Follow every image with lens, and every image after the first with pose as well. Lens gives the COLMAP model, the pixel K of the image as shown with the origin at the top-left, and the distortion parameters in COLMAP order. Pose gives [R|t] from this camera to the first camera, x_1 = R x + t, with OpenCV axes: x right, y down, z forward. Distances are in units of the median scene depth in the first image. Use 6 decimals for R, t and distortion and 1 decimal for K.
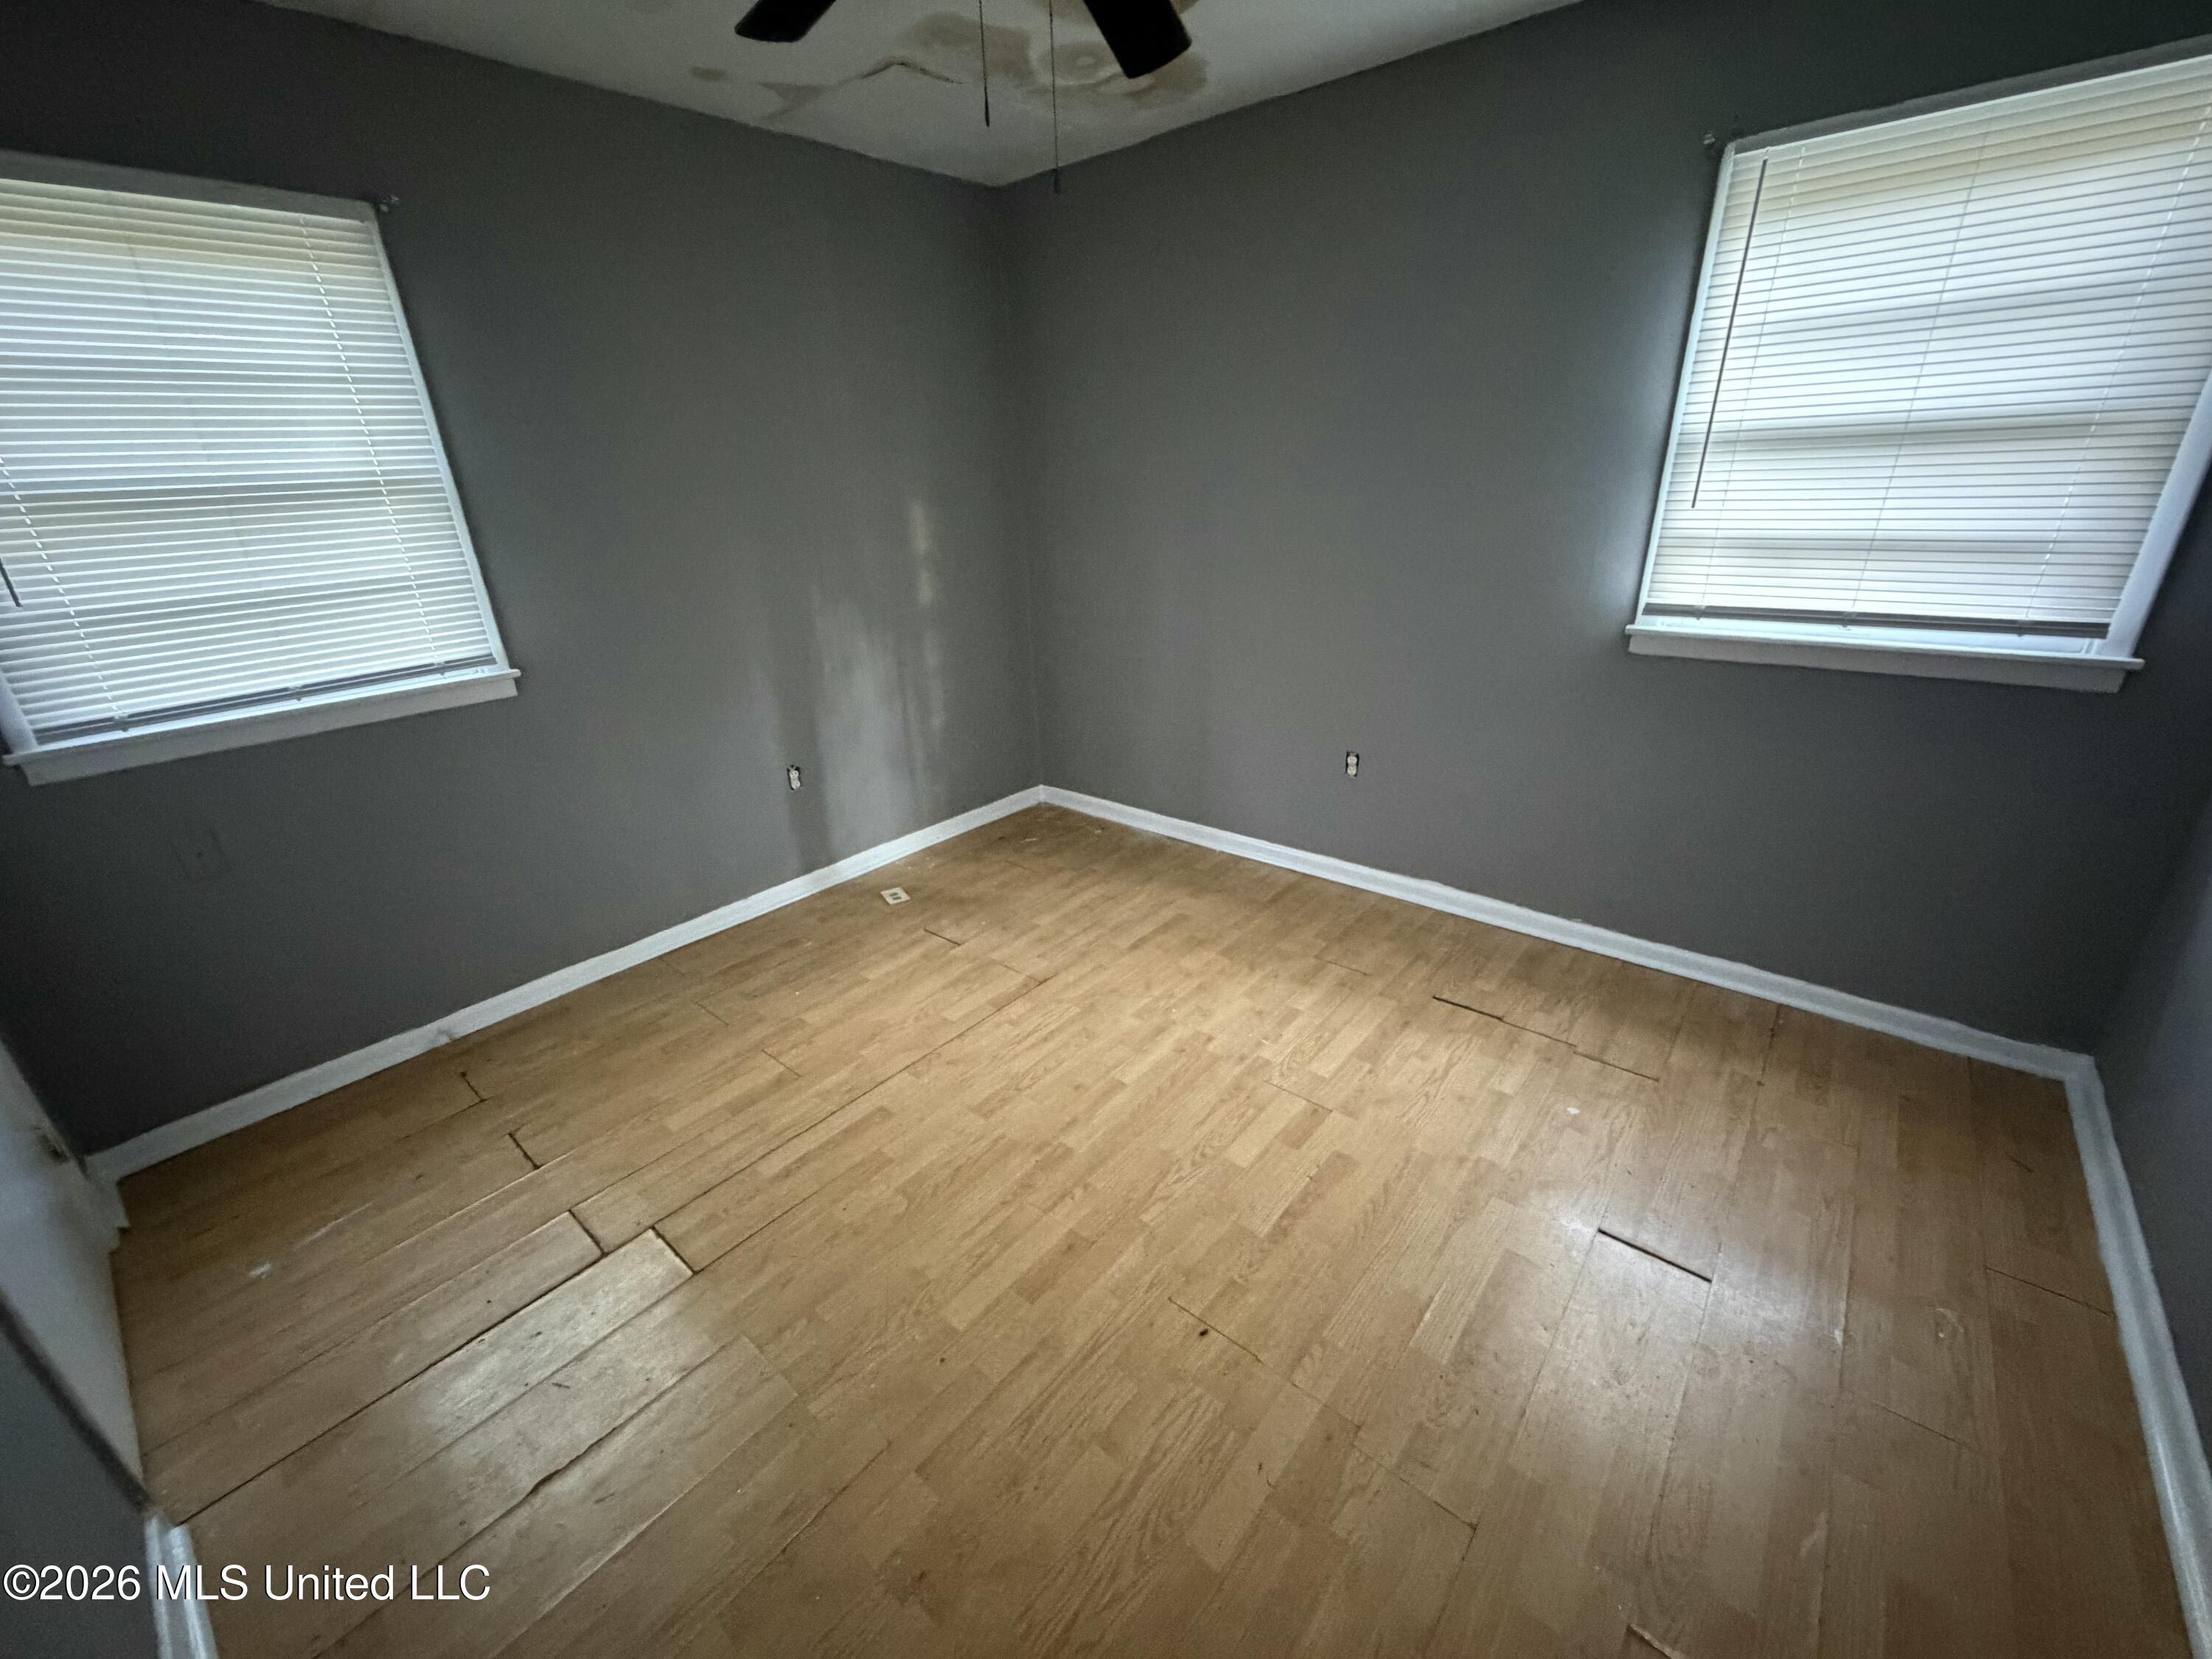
lens RADIAL K [[876.8, 0, 1098.0], [0, 876.8, 830.4], [0, 0, 1]] dist [-0.002229, -0.000056]
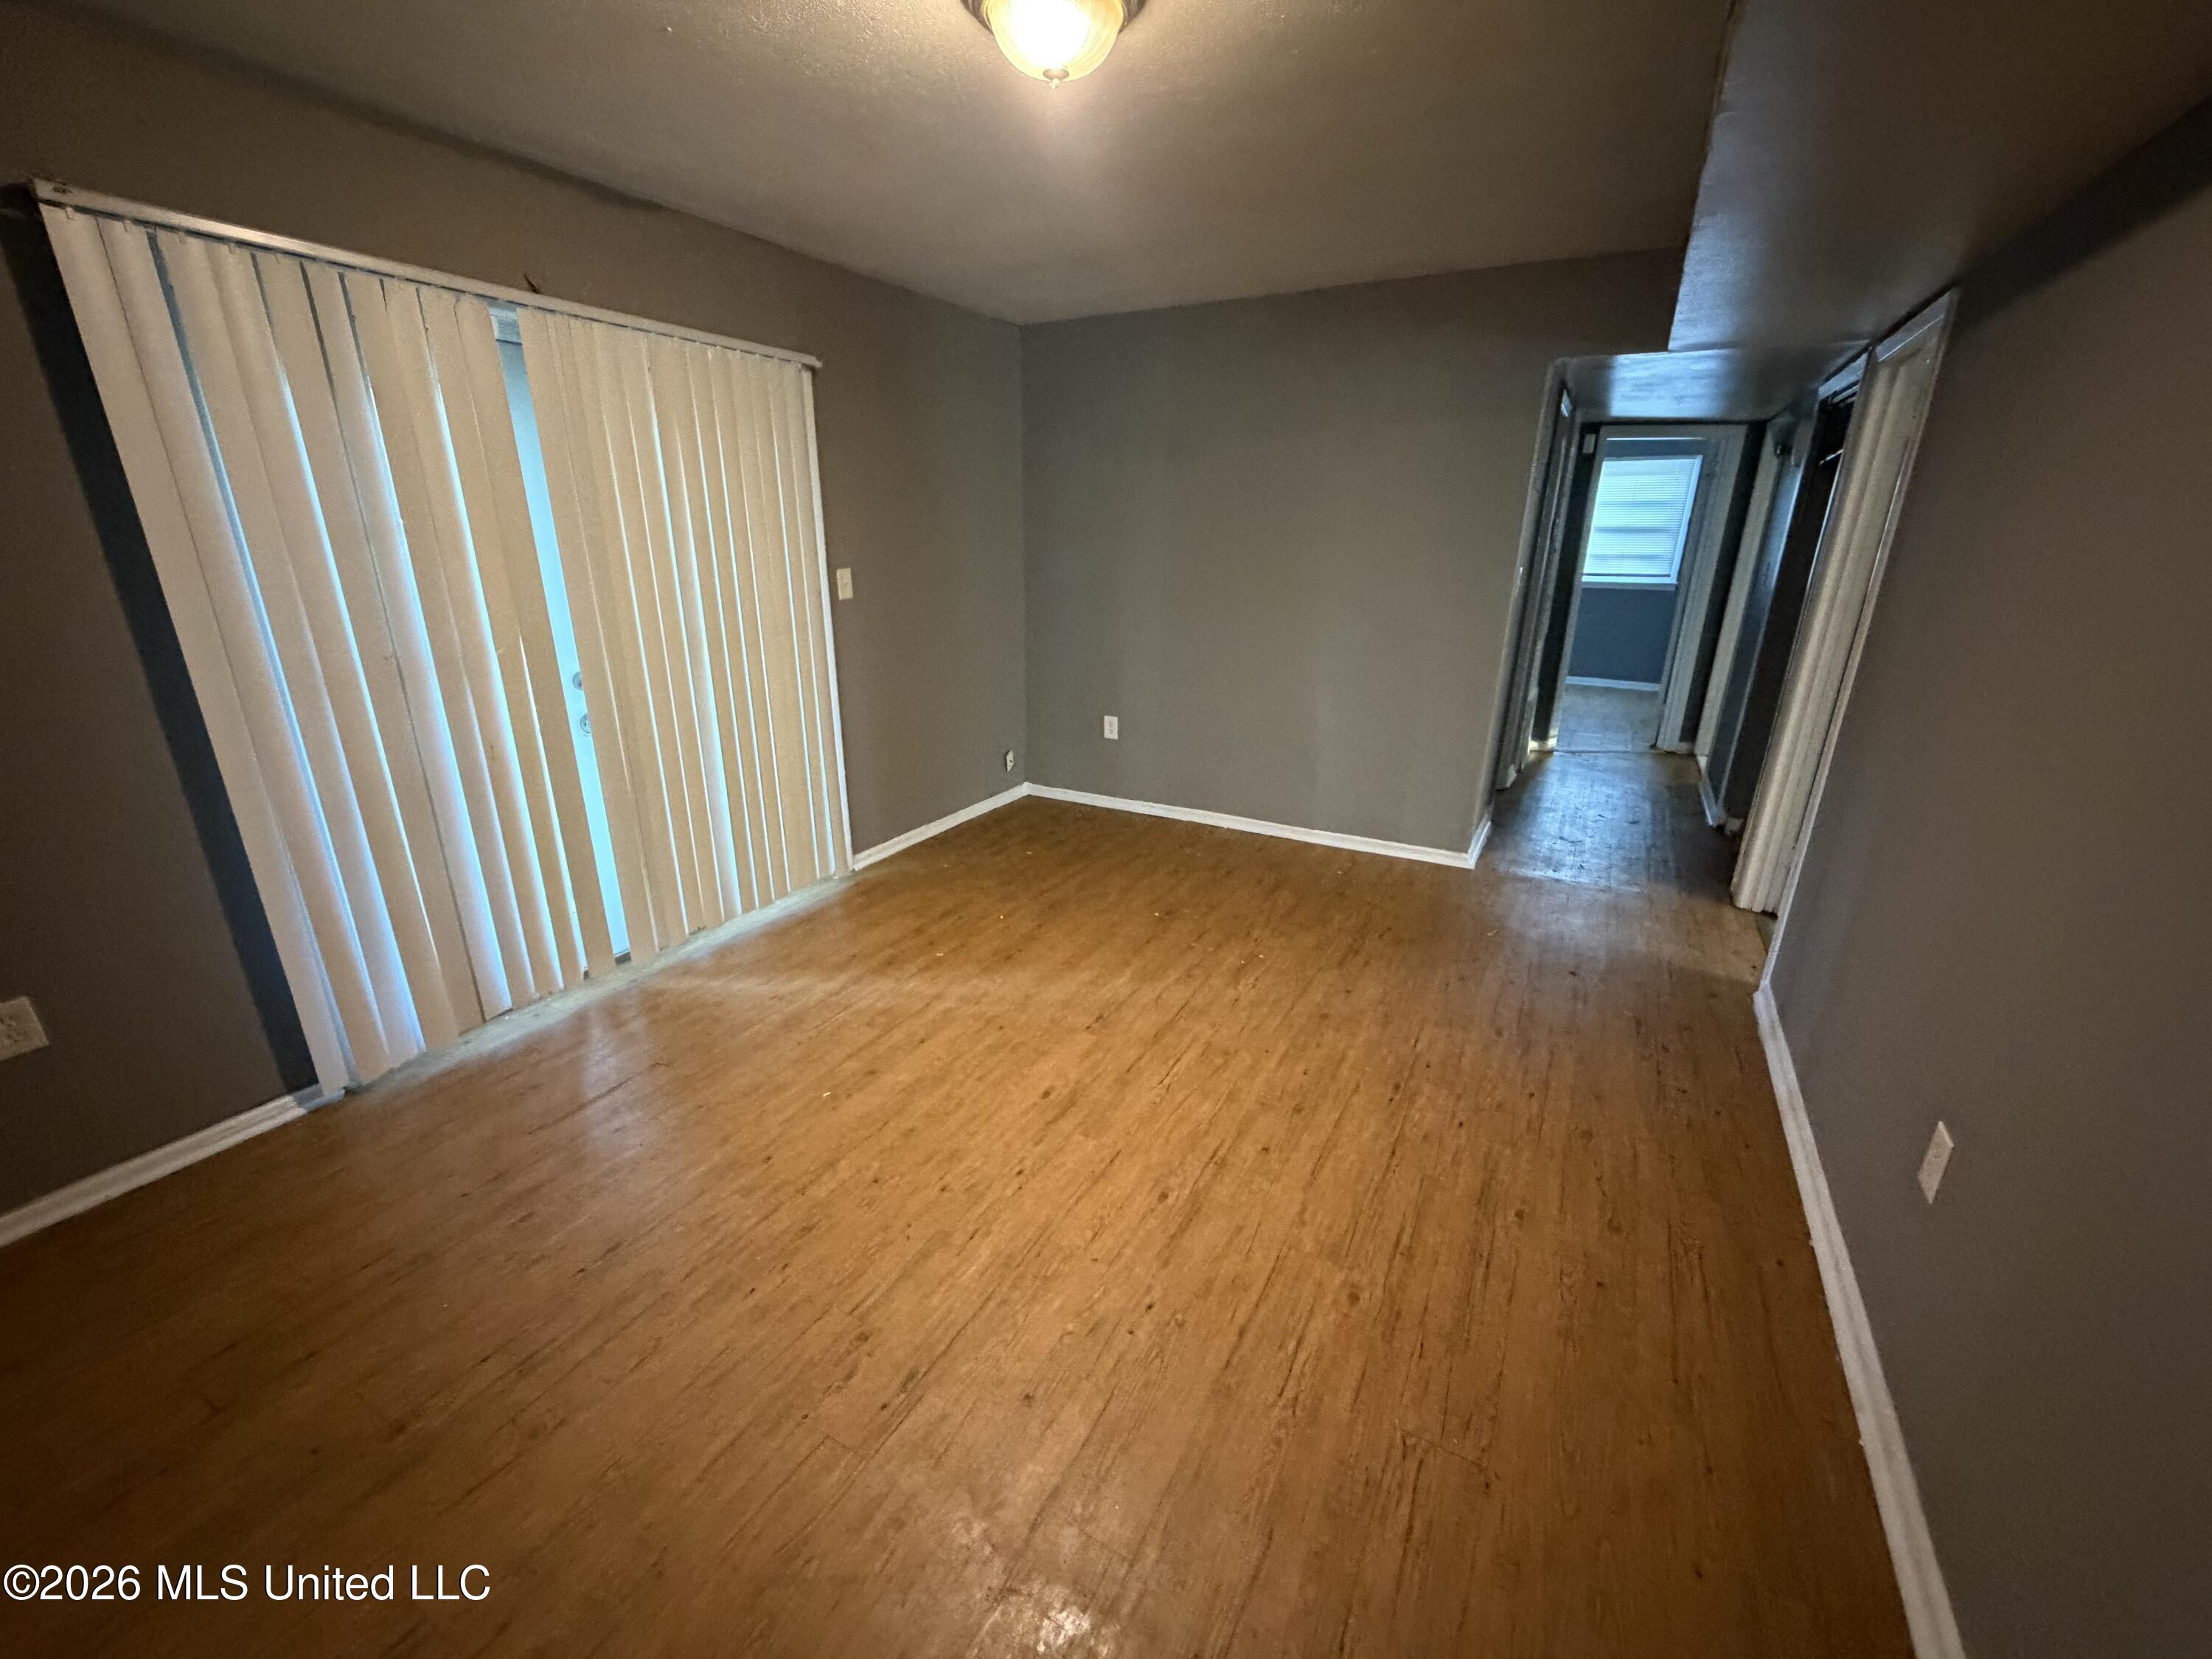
lens RADIAL K [[876.8, 0, 1098.0], [0, 876.8, 830.4], [0, 0, 1]] dist [-0.002229, -0.000056]
pose [[0.981355, -0.007748, 0.192047, -0.217498], [0.022124, 0.997099, -0.072827, 0.112401], [-0.190926, 0.075718, 0.978680, -0.229310]]
